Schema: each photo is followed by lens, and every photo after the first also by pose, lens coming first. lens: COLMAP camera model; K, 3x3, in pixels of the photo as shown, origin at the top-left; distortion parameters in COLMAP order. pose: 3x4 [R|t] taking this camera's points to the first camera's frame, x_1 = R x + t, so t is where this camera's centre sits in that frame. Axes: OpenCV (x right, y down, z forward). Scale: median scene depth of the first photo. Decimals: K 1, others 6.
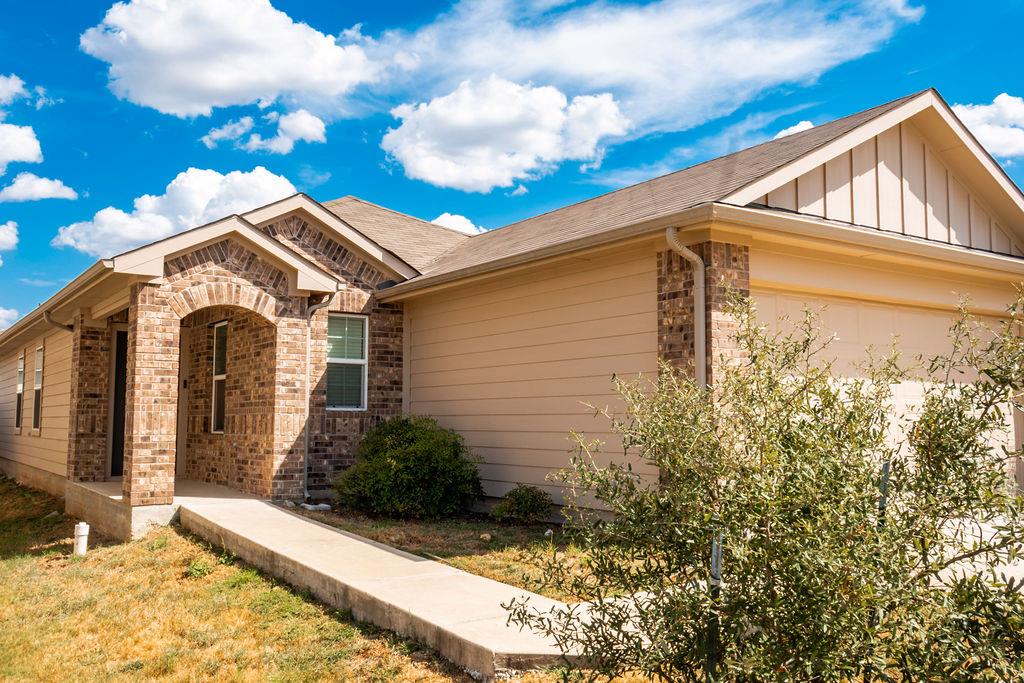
lens RADIAL K [[889.5, 0, 512.0], [0, 889.5, 341.5], [0, 0, 1]] dist [0.009426, 0.003251]
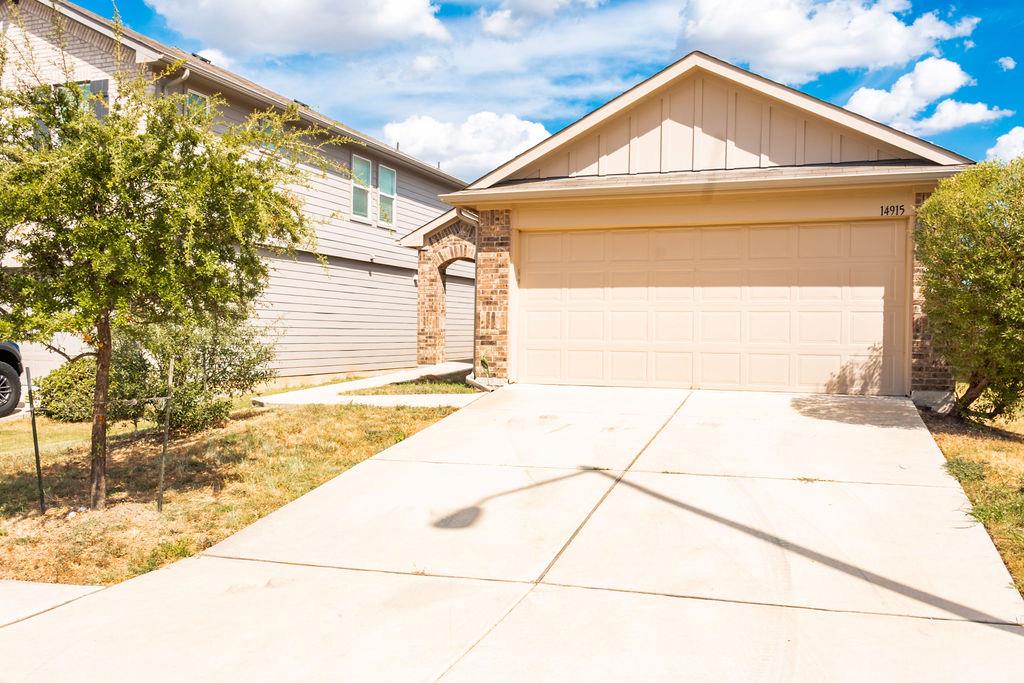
lens RADIAL K [[889.5, 0, 512.0], [0, 889.5, 341.5], [0, 0, 1]] dist [0.009426, 0.003251]
pose [[0.577137, 0.013457, -0.816536, 1.320049], [0.059095, 0.996555, 0.058193, 0.032974], [0.814506, -0.081839, 0.574354, 0.040544]]
